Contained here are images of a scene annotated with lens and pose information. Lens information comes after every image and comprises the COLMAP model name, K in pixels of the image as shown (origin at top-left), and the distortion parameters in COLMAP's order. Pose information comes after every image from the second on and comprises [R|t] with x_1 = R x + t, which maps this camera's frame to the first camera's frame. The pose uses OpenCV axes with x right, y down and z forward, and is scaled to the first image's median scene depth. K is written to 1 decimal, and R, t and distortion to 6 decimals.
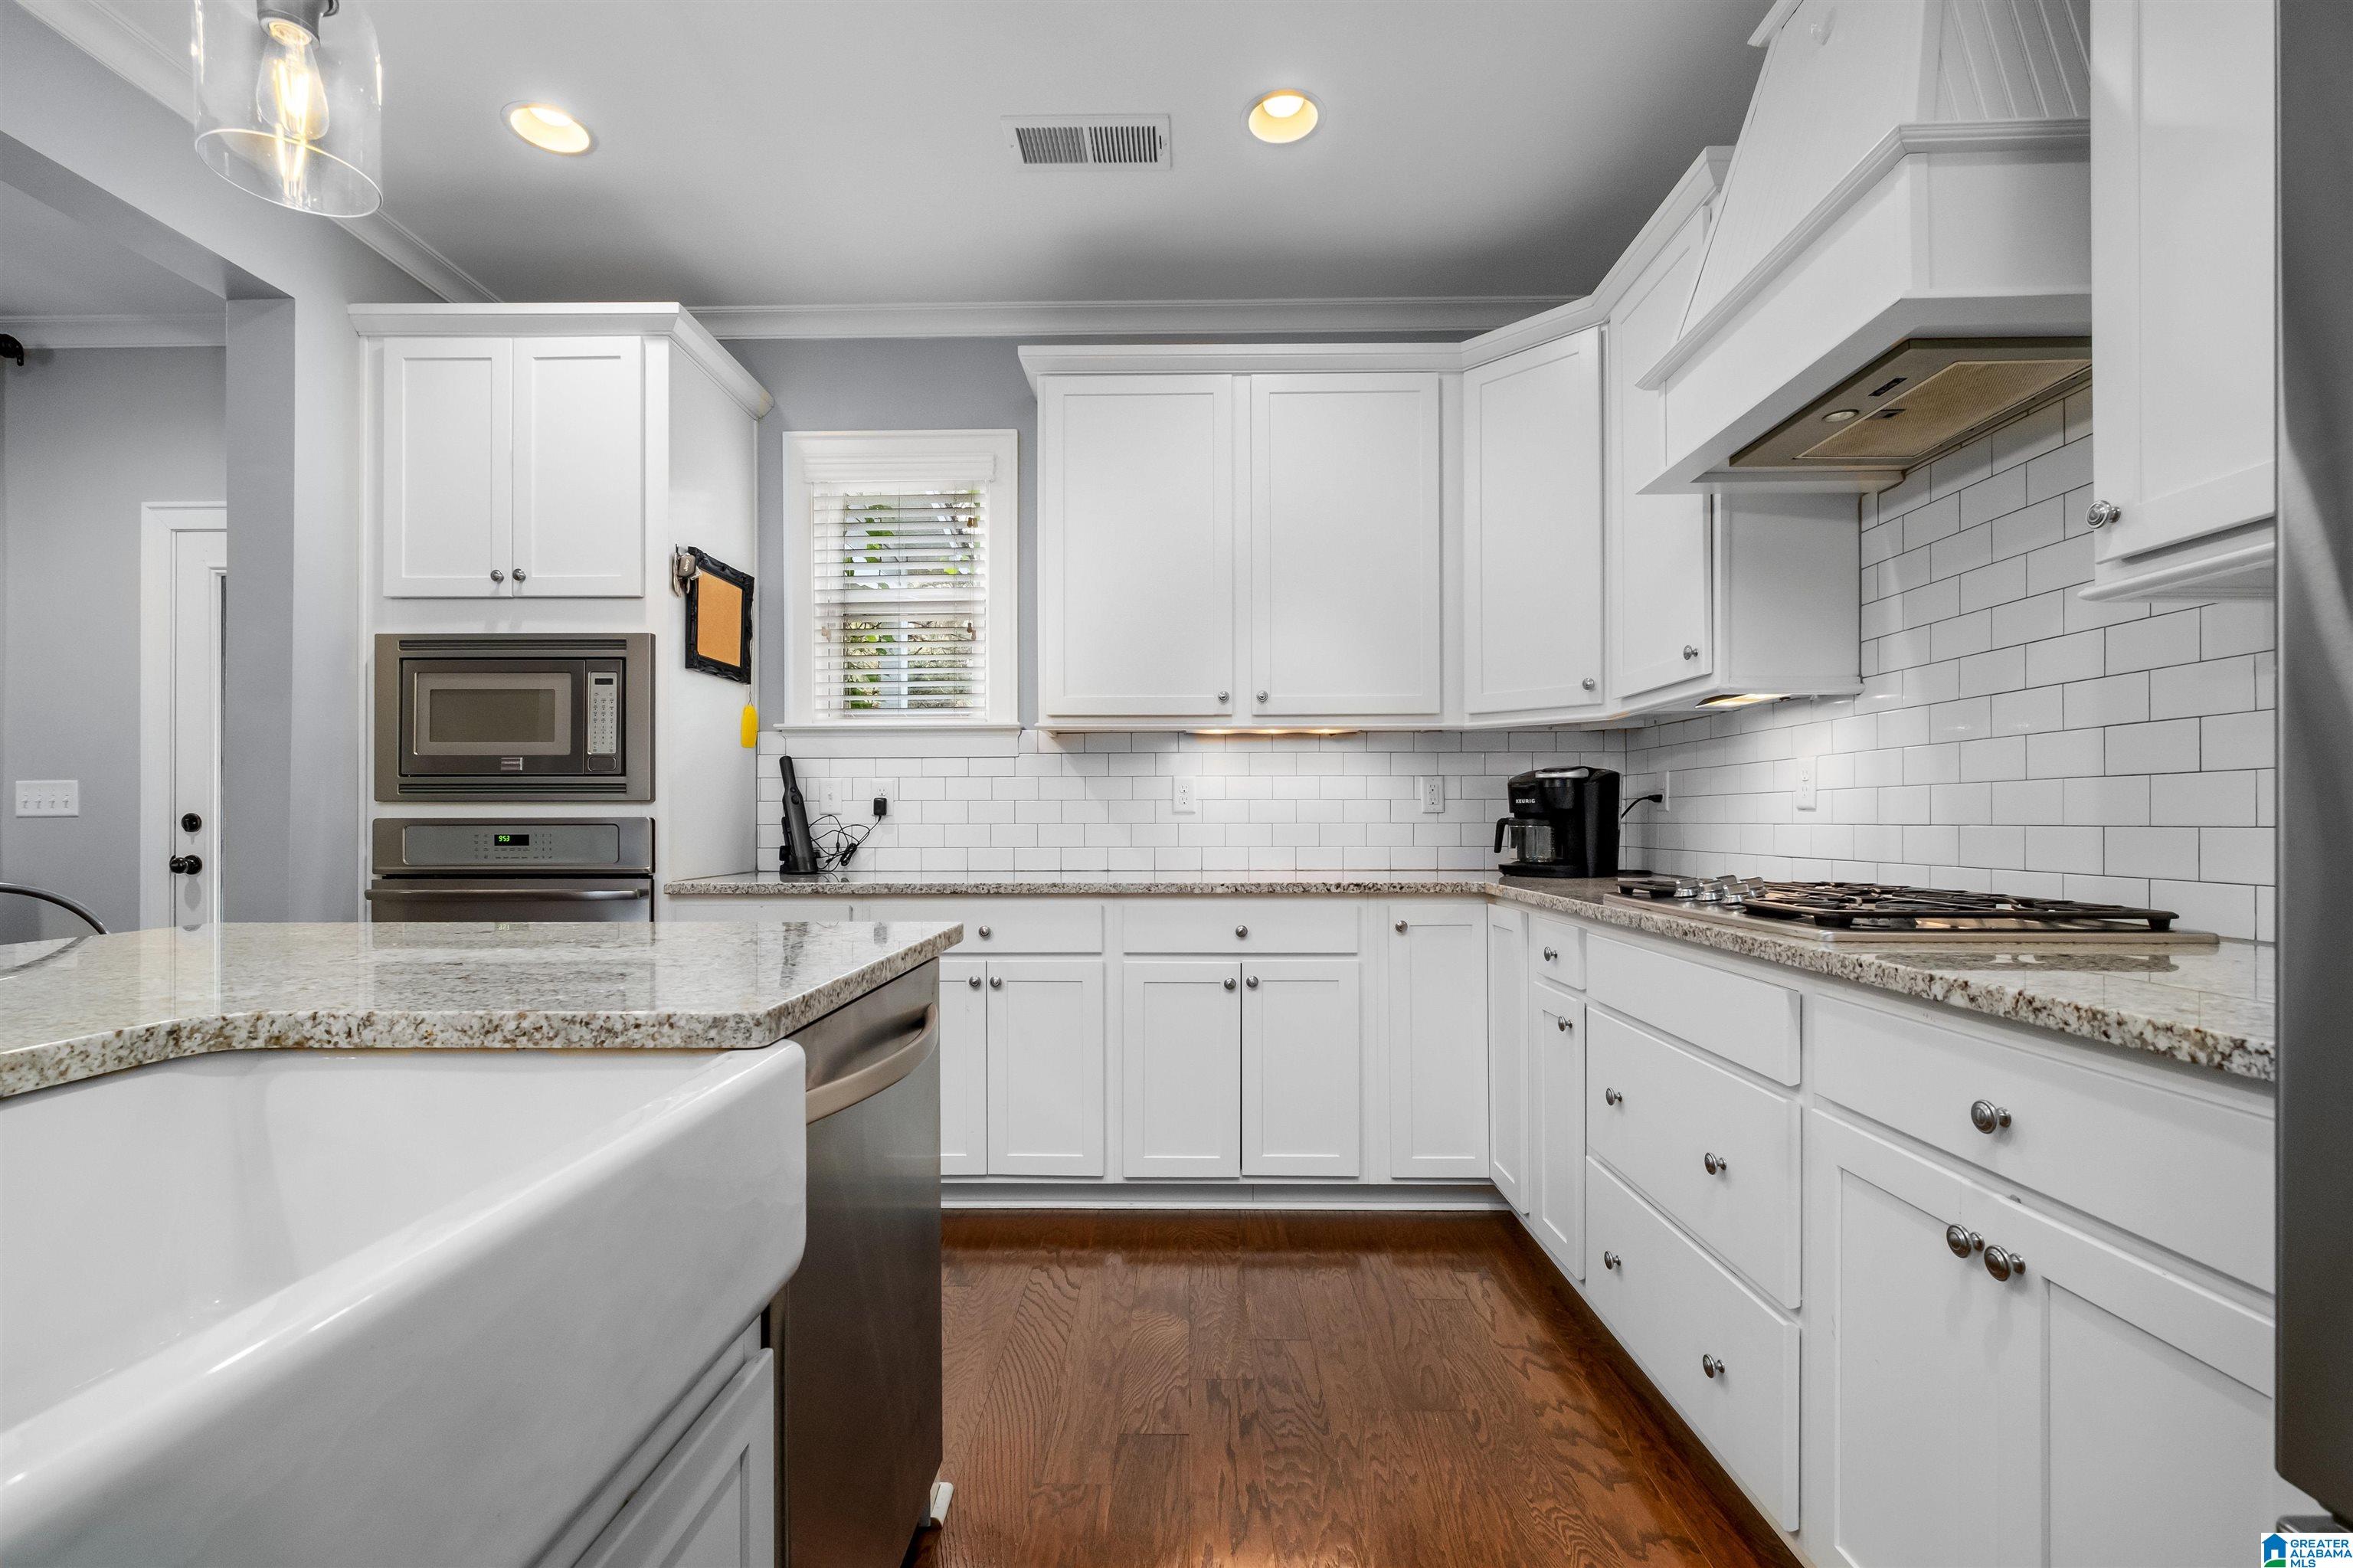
lens RADIAL K [[1042.0, 0, 1170.8], [0, 1042.0, 812.0], [0, 0, 1]] dist [-0.002371, 0.000335]
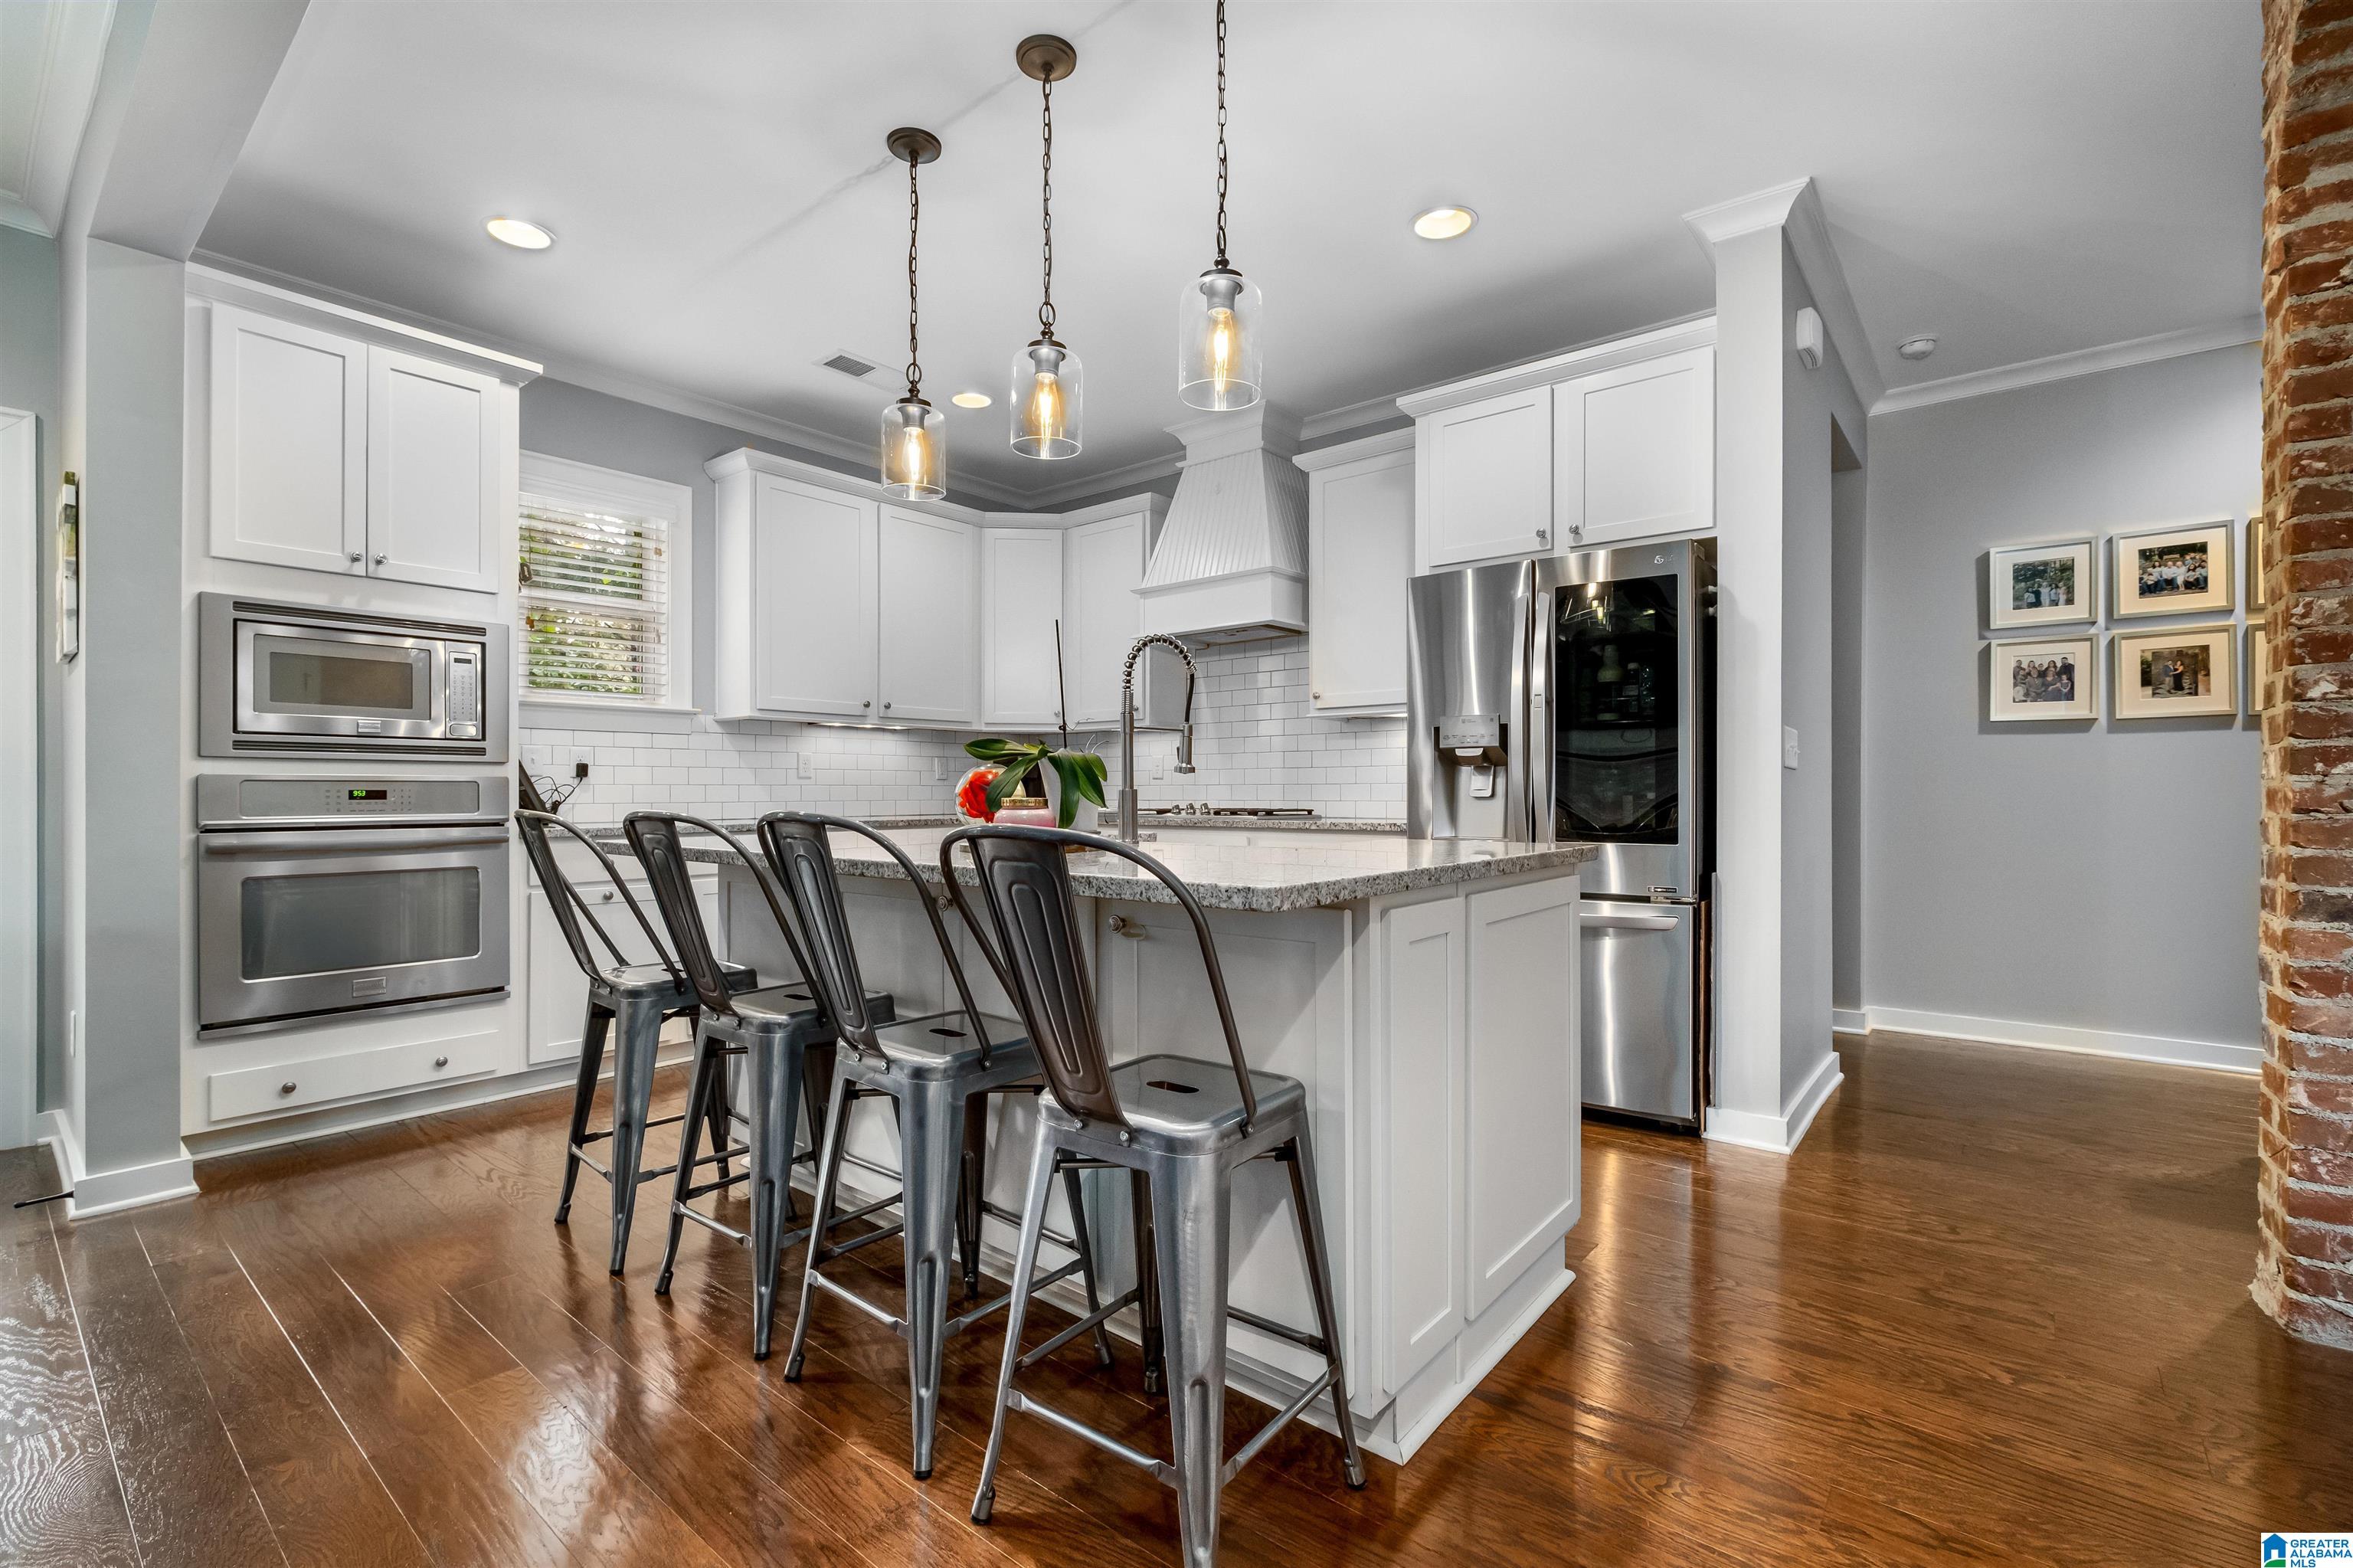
lens RADIAL K [[1039.5, 0, 1176.5], [0, 1039.5, 784.0], [0, 0, 1]] dist [-0.002667, -0.000099]
pose [[0.621138, 0.006801, 0.783671, -0.924839], [-0.004084, 0.999977, -0.005441, 0.017214], [-0.783690, 0.000179, 0.621152, -0.356519]]
